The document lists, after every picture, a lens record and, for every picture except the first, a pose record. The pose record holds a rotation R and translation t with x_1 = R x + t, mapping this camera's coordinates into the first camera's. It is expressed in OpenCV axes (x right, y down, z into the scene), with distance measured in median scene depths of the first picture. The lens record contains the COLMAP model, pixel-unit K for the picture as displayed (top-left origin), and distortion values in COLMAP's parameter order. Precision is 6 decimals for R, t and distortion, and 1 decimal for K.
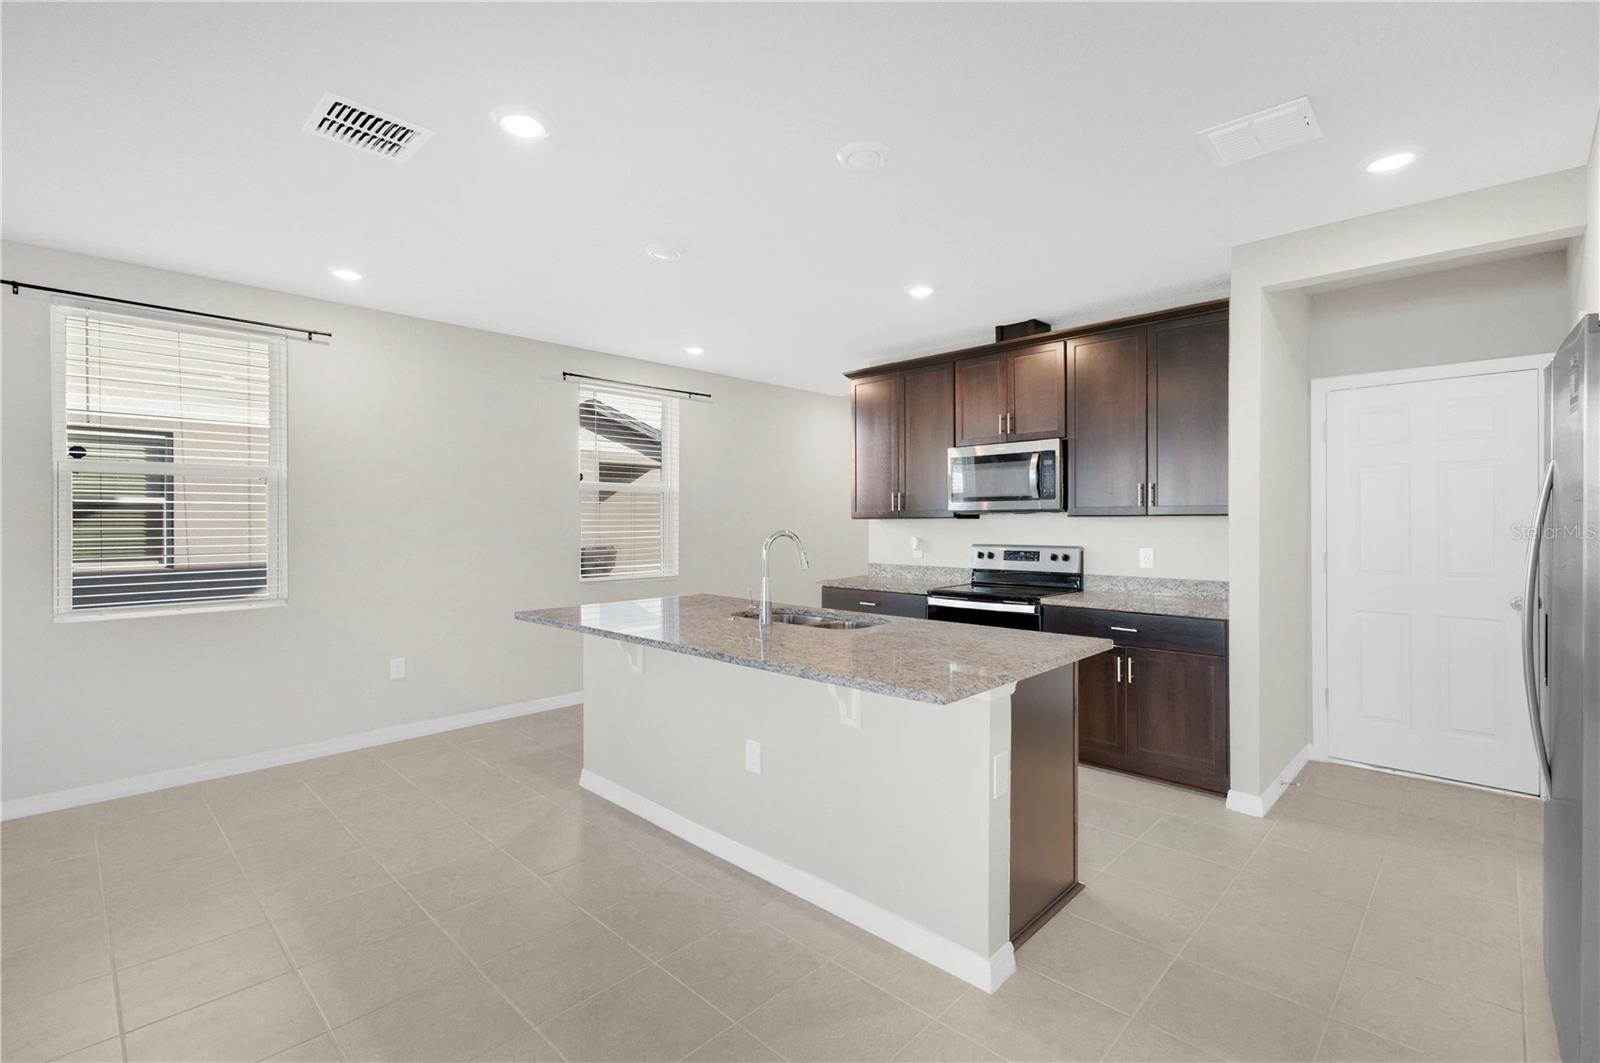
lens RADIAL K [[721.9, 0, 801.1], [0, 721.9, 517.7], [0, 0, 1]] dist [0.013570, -0.000552]
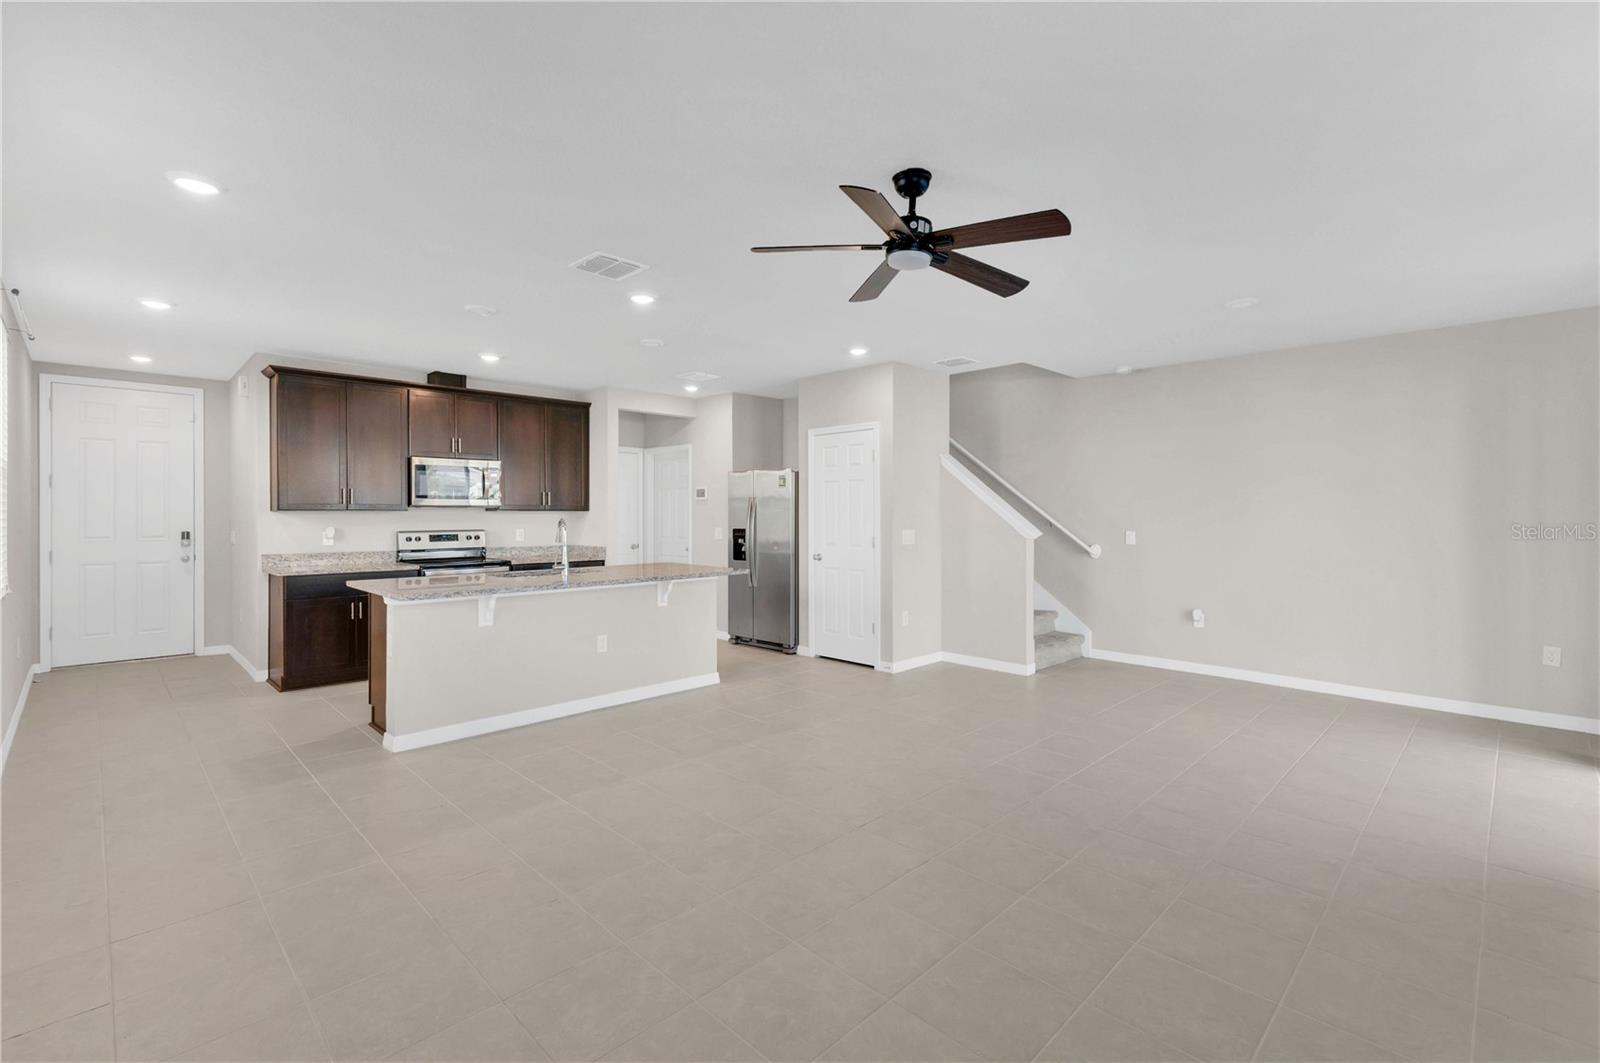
lens RADIAL K [[721.9, 0, 801.1], [0, 721.9, 517.7], [0, 0, 1]] dist [0.013570, -0.000552]
pose [[0.026298, -0.002761, 0.999650, -1.087456], [-0.004490, 0.999986, 0.002880, 0.006412], [-0.999644, -0.004564, 0.026285, 0.273477]]
